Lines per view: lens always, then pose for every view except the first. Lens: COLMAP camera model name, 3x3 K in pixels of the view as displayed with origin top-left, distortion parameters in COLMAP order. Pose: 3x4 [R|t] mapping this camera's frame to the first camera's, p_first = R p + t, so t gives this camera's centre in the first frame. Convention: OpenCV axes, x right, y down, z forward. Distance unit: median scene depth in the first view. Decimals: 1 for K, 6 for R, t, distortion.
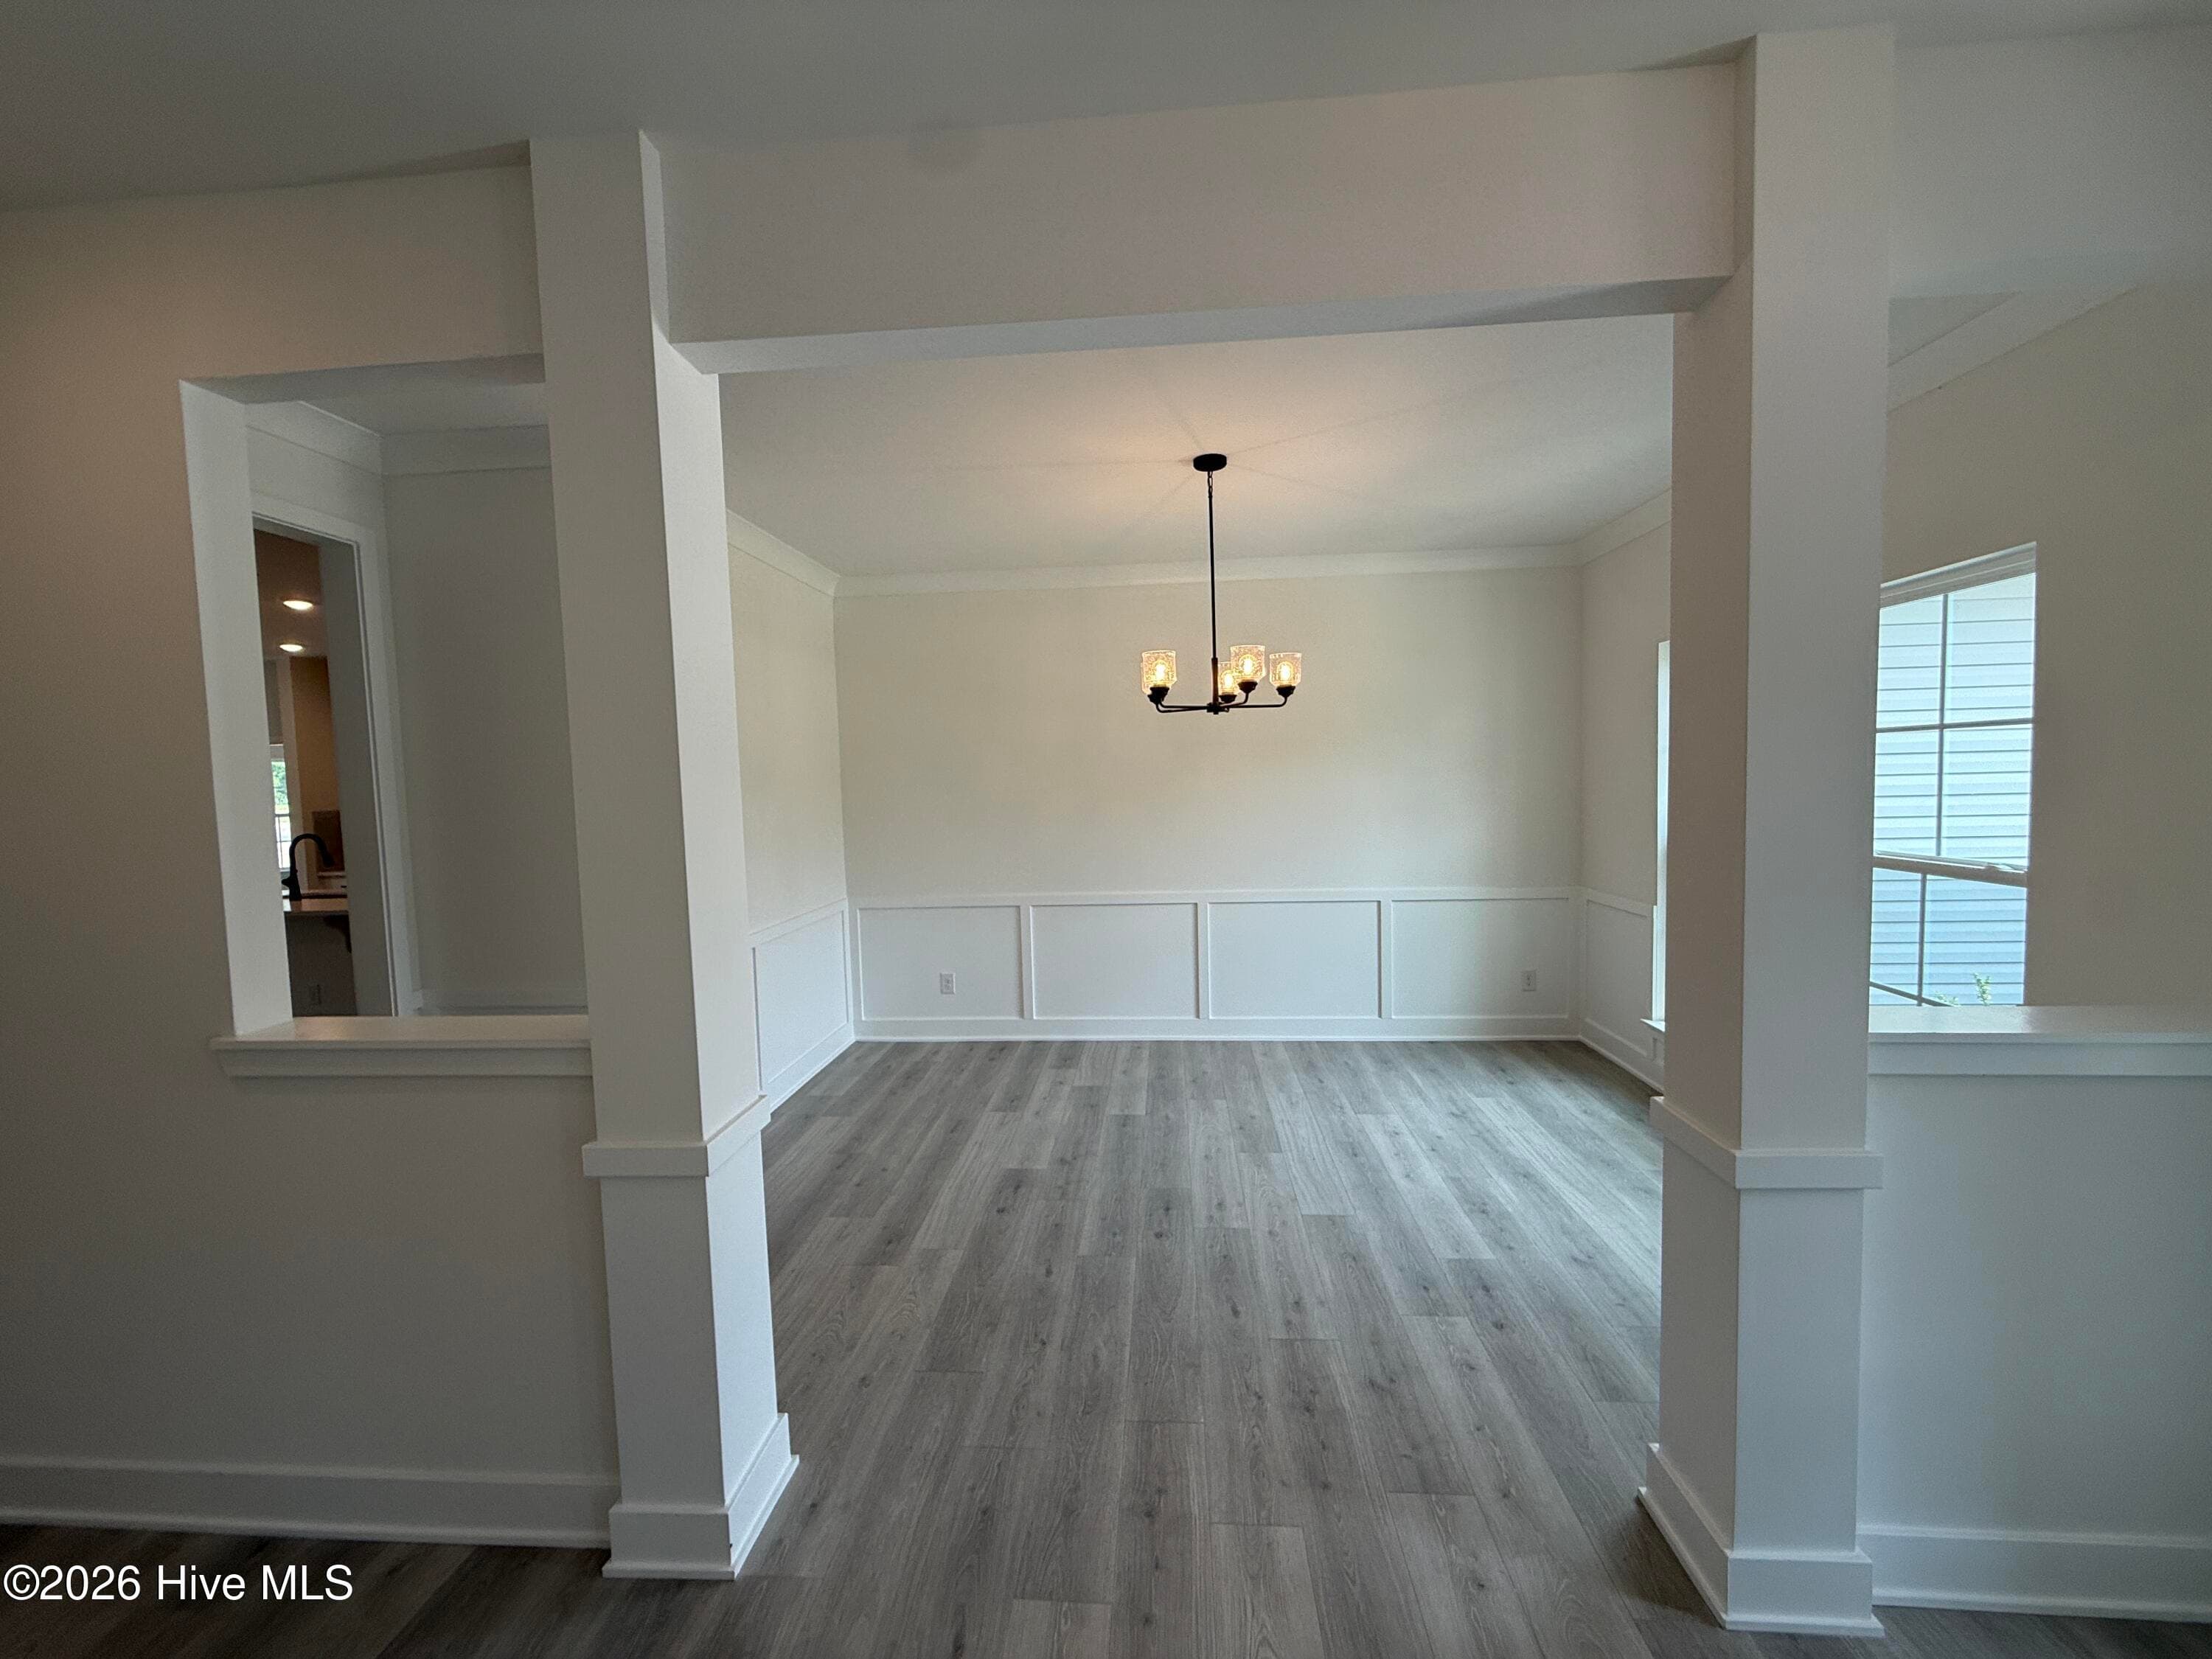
lens RADIAL K [[883.1, 0, 1101.6], [0, 883.1, 831.6], [0, 0, 1]] dist [0.000202, -0.000090]
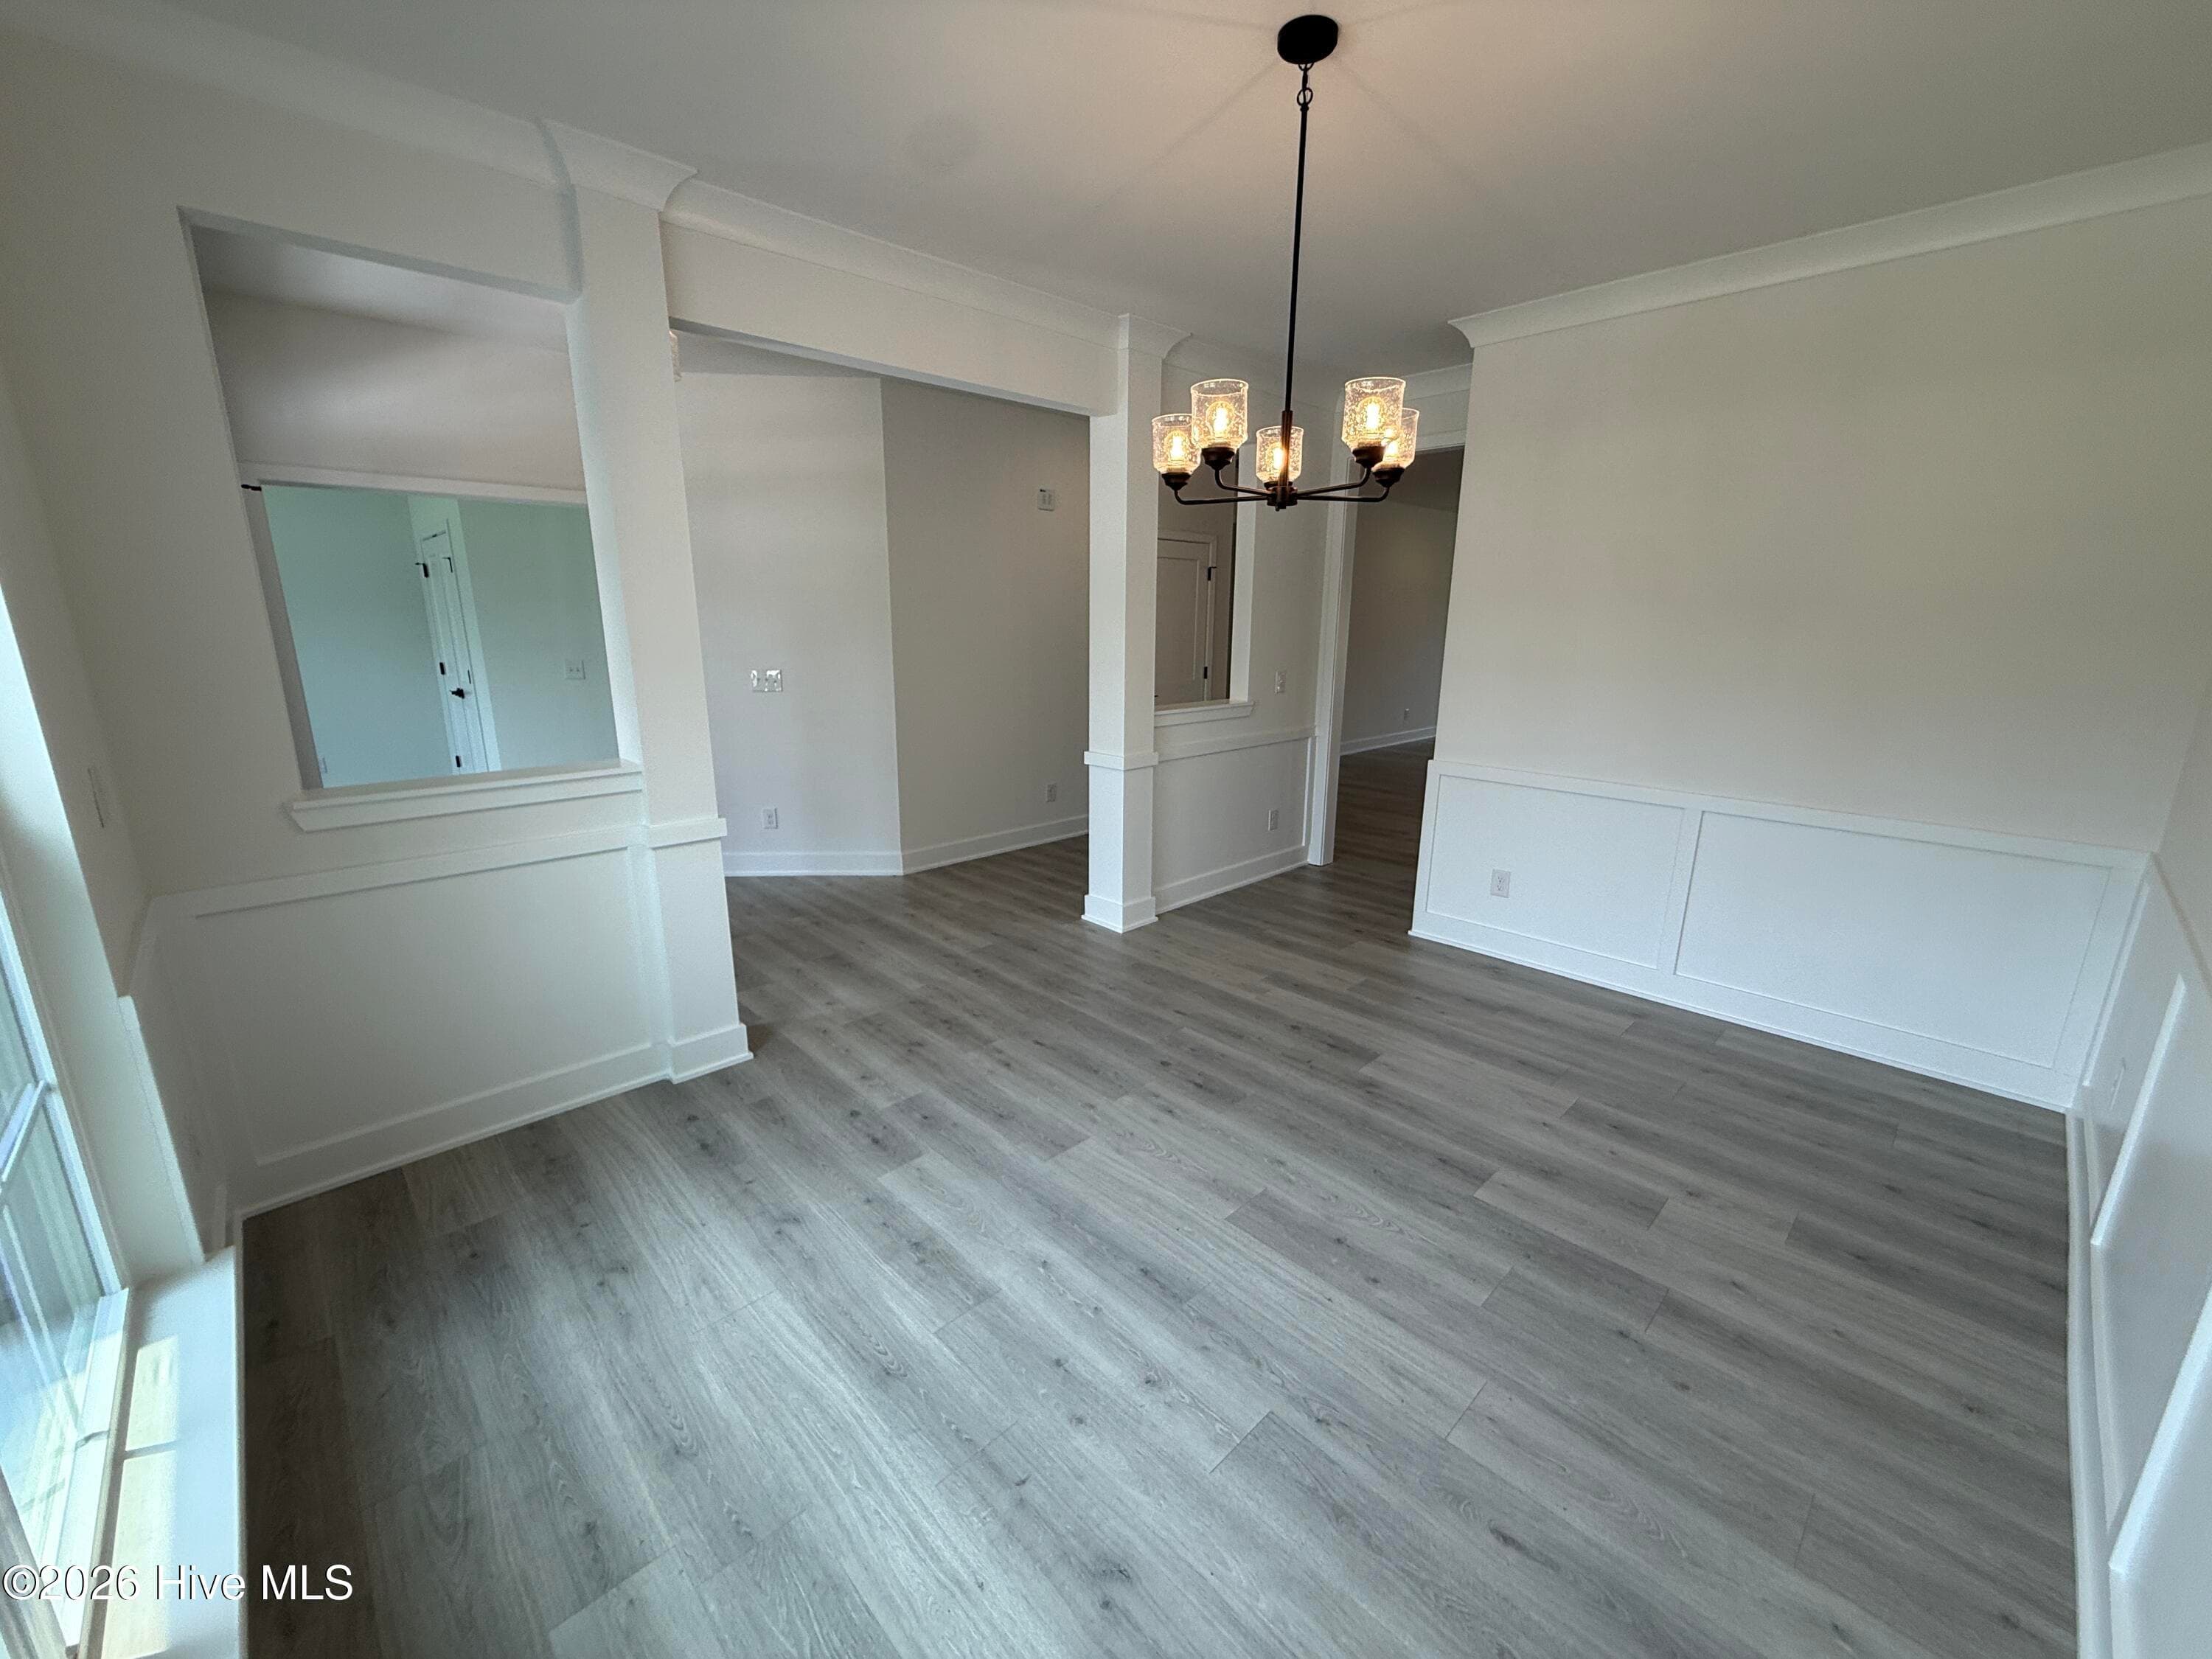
lens RADIAL K [[883.1, 0, 1101.6], [0, 883.1, 831.6], [0, 0, 1]] dist [0.000202, -0.000090]
pose [[-0.667261, 0.202388, -0.716800, 0.649608], [-0.033923, 0.953118, 0.300691, -0.090956], [0.744051, 0.224955, -0.629113, 1.241337]]
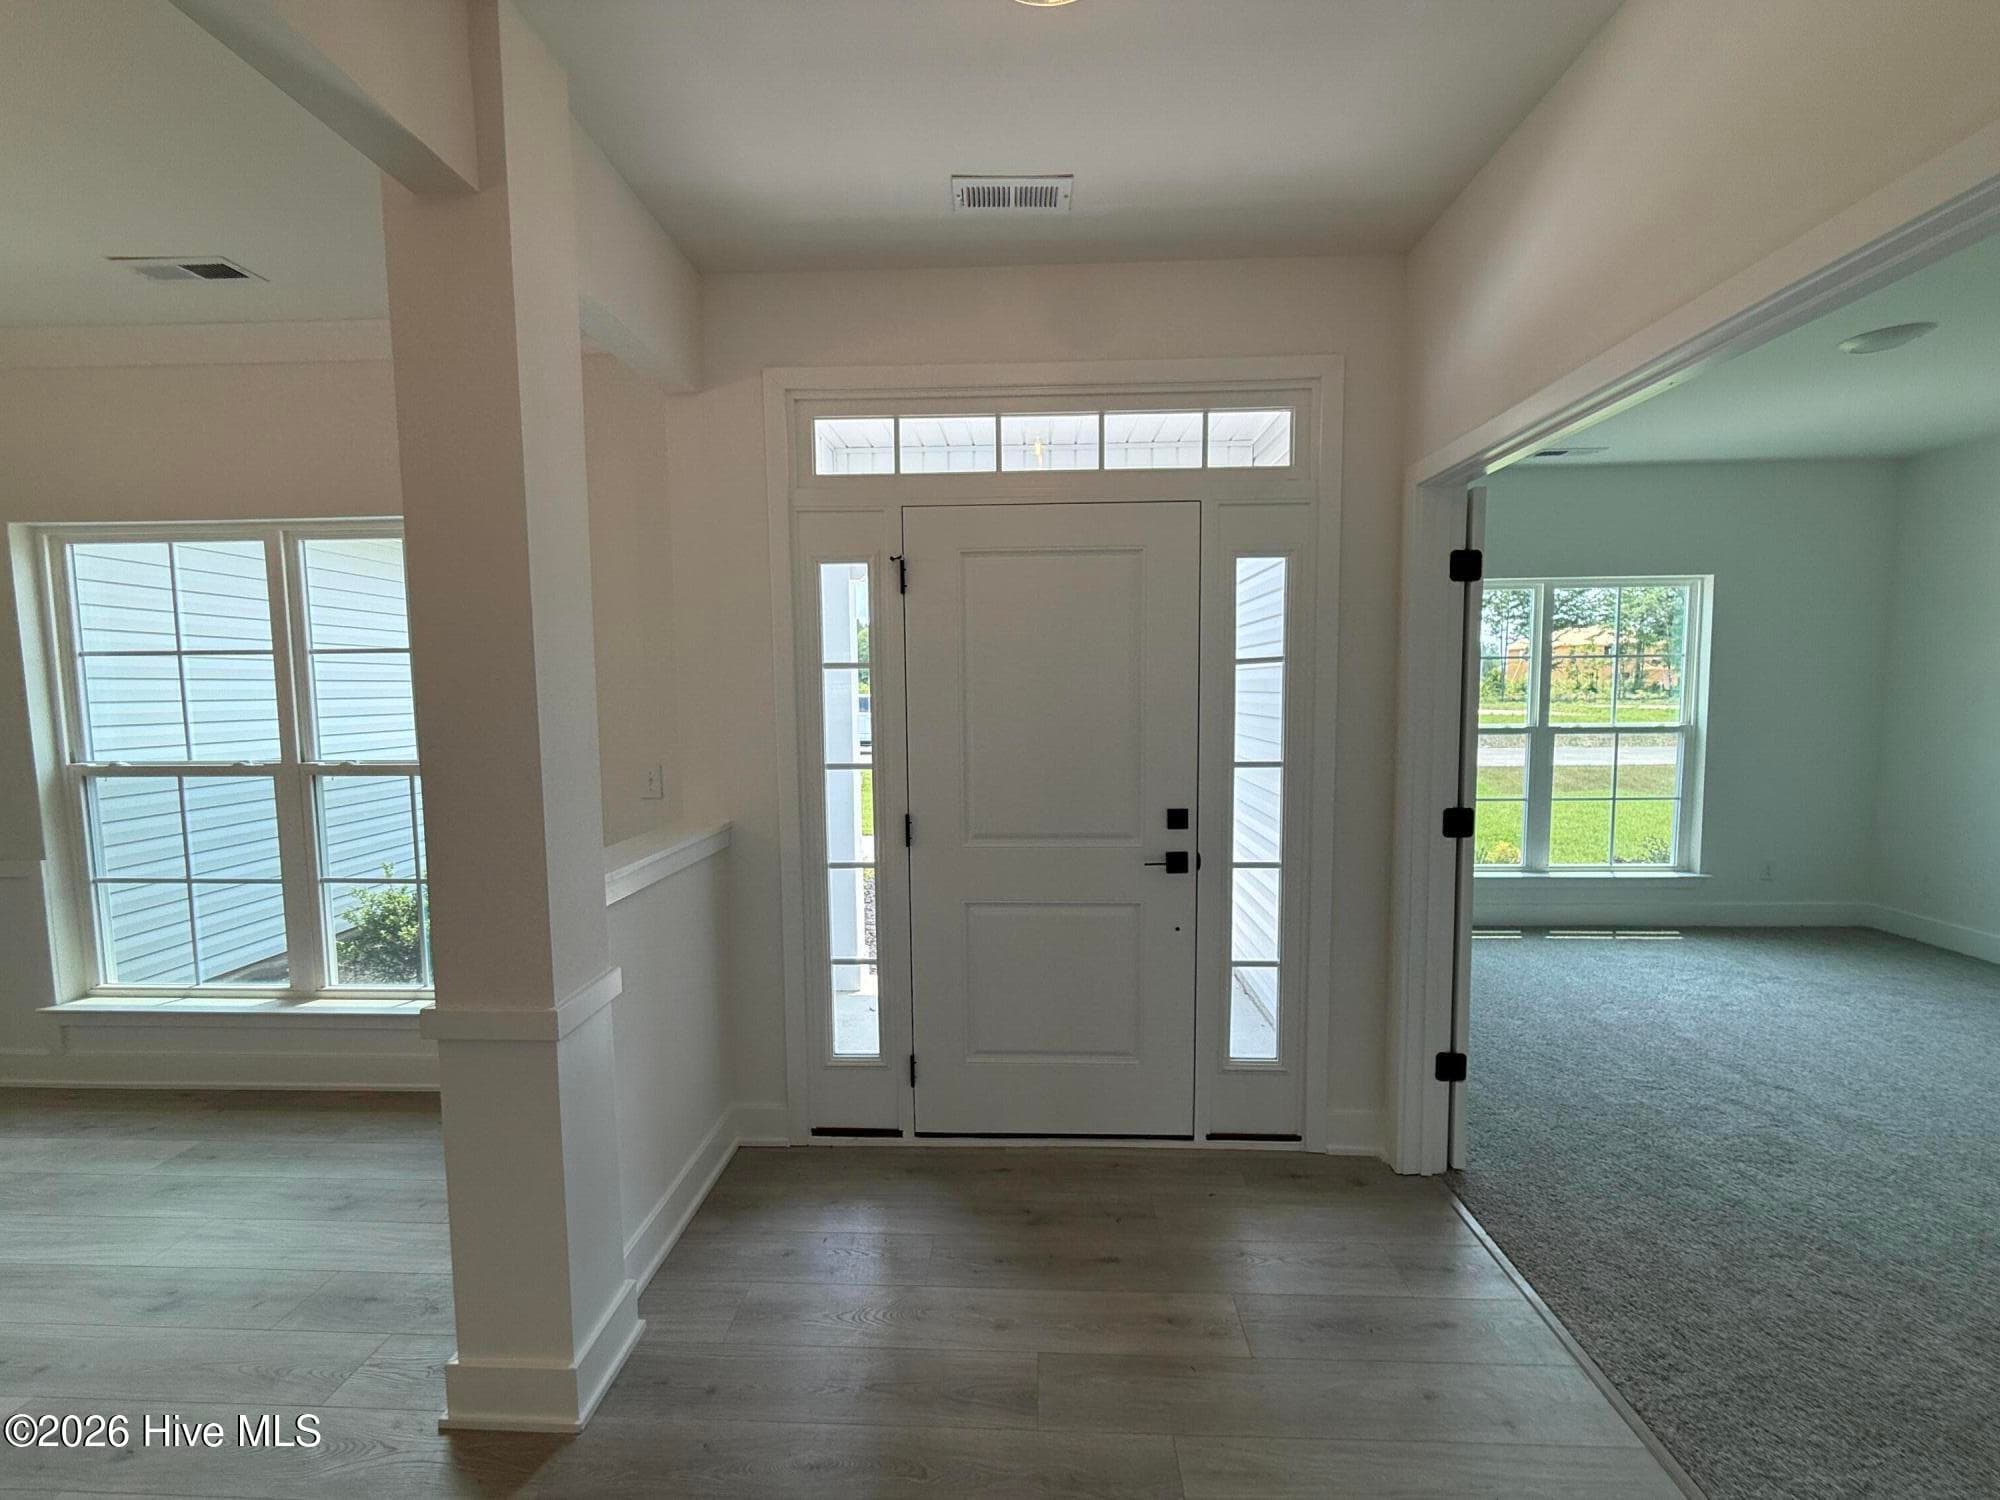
lens RADIAL K [[804.8, 0, 1000.0], [0, 804.8, 750.0], [0, 0, 1]] dist [0.001260, 0.000245]
pose [[-0.032286, -0.050181, 0.998218, -0.125684], [0.071597, 0.996057, 0.052388, 0.011168], [-0.996911, 0.073160, -0.028566, 0.187702]]
